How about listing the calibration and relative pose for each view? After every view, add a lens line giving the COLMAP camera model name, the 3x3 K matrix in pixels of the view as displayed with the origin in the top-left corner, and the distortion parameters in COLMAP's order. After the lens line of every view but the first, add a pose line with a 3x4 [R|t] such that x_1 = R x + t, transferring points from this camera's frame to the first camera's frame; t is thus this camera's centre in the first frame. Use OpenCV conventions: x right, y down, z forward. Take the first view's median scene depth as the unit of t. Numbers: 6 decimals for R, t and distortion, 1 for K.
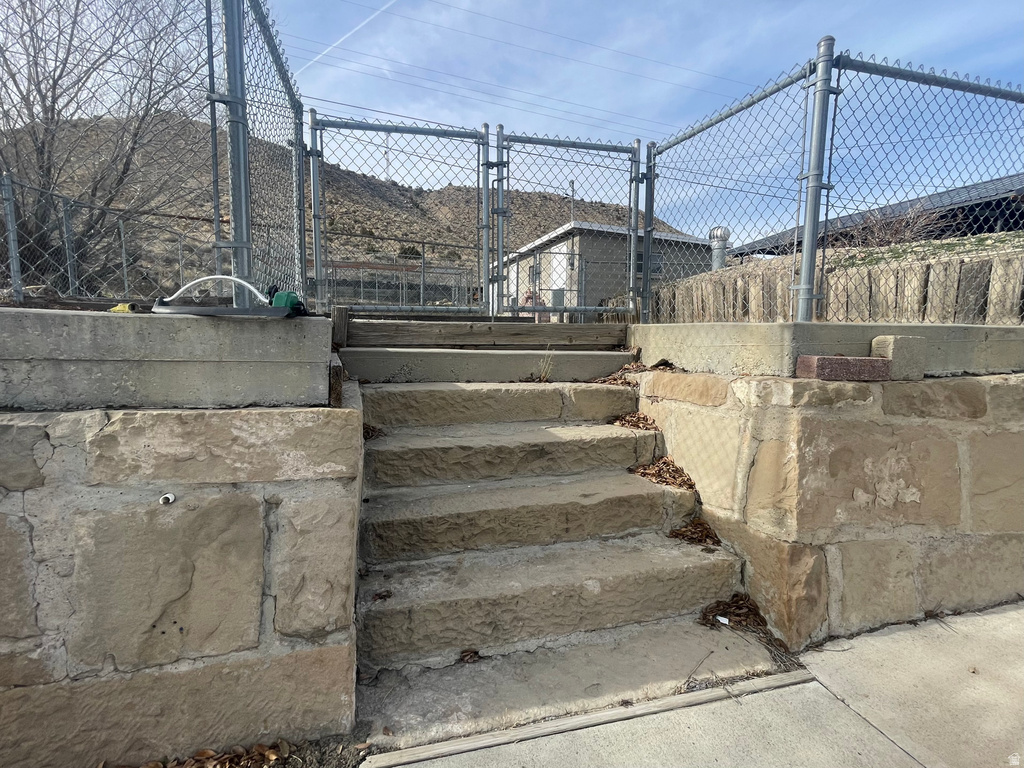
lens RADIAL K [[497.2, 0, 515.5], [0, 497.2, 369.0], [0, 0, 1]] dist [-0.001529, 0.001094]
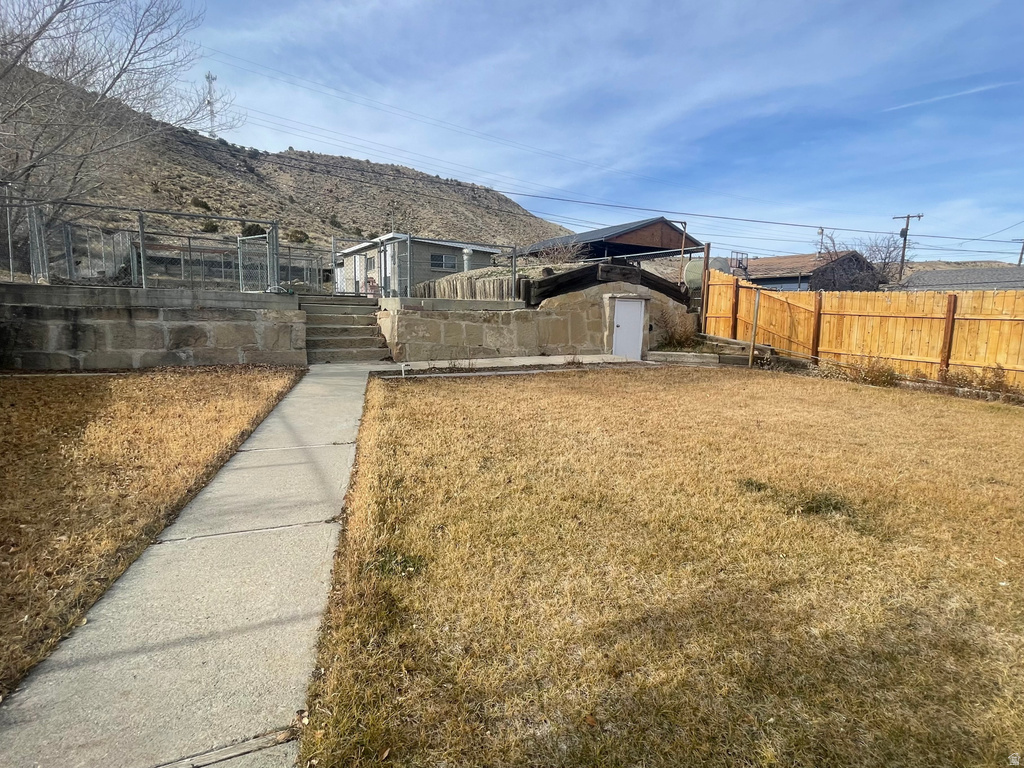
lens RADIAL K [[497.2, 0, 513.2], [0, 497.2, 381.3], [0, 0, 1]] dist [-0.001529, 0.001094]
pose [[0.962262, -0.031621, 0.270282, 0.044619], [0.014548, 0.997783, 0.064939, 0.059982], [-0.271736, -0.058556, 0.960589, -0.562889]]
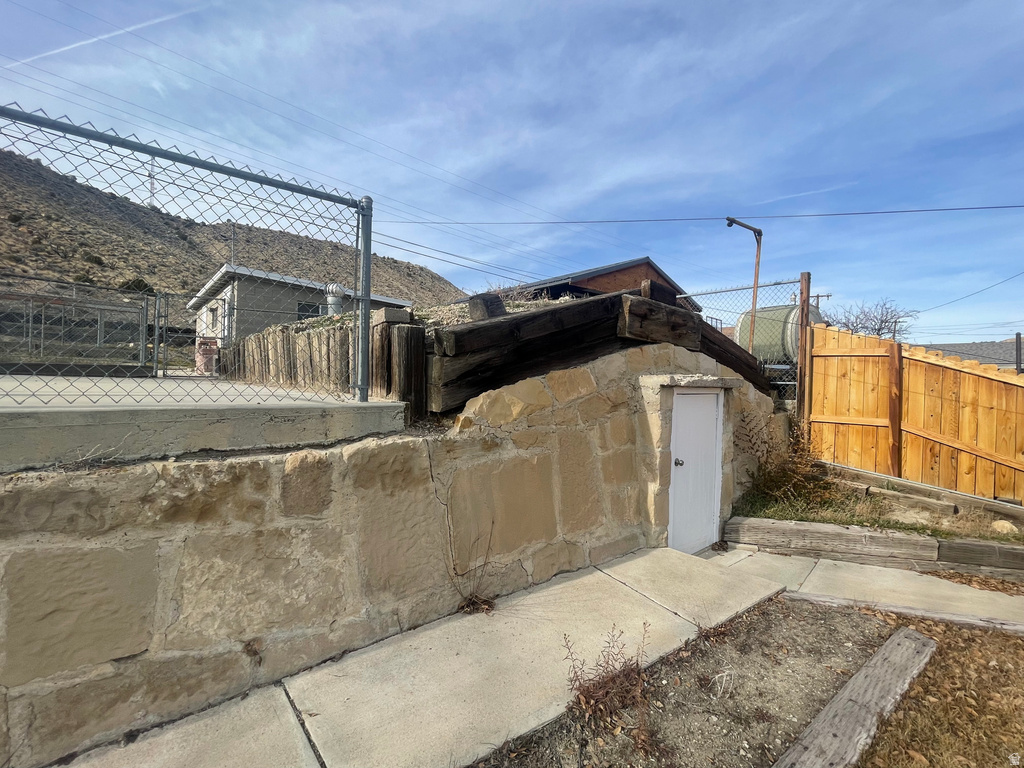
lens RADIAL K [[460.3, 0, 514.4], [0, 460.3, 387.3], [0, 0, 1]] dist [-0.003338, -0.000091]
pose [[0.910521, 0.007927, 0.413387, 0.241819], [0.015469, 0.998463, -0.053217, -0.011084], [-0.413174, 0.054849, 0.908999, -0.000151]]
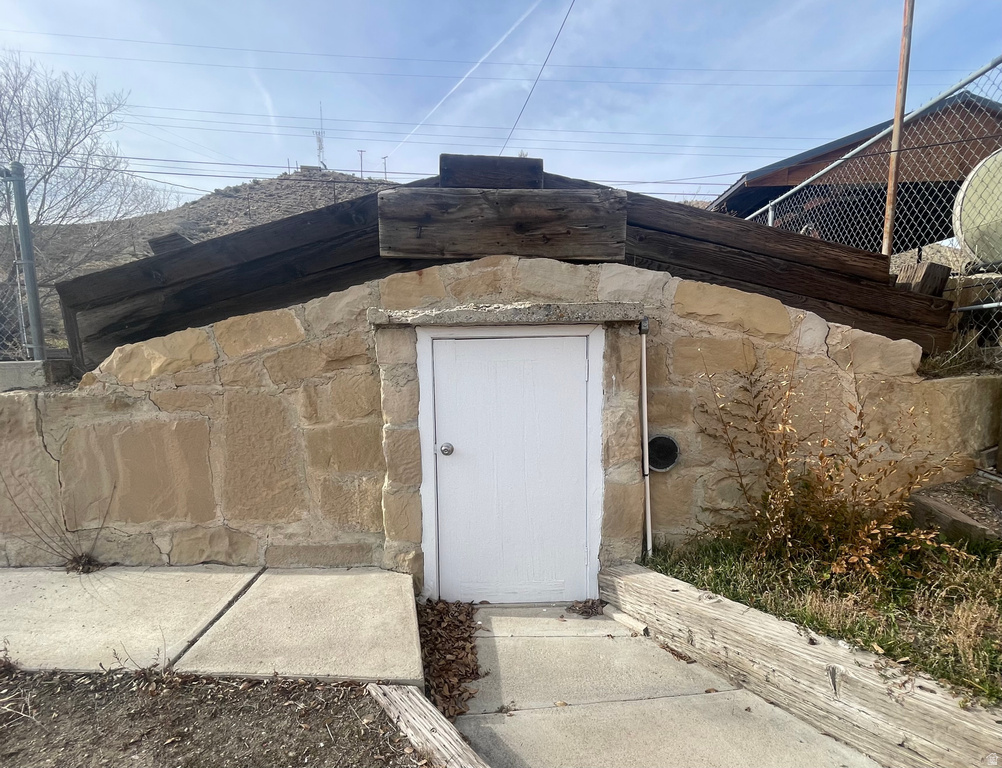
lens RADIAL K [[527.6, 0, 508.6], [0, 527.6, 428.9], [0, 0, 1]] dist [-0.003701, 0.000333]
pose [[0.958501, 0.009250, -0.284941, 0.542126], [0.004721, 0.998821, 0.048307, 0.004517], [0.285052, -0.047647, 0.957327, 0.033299]]
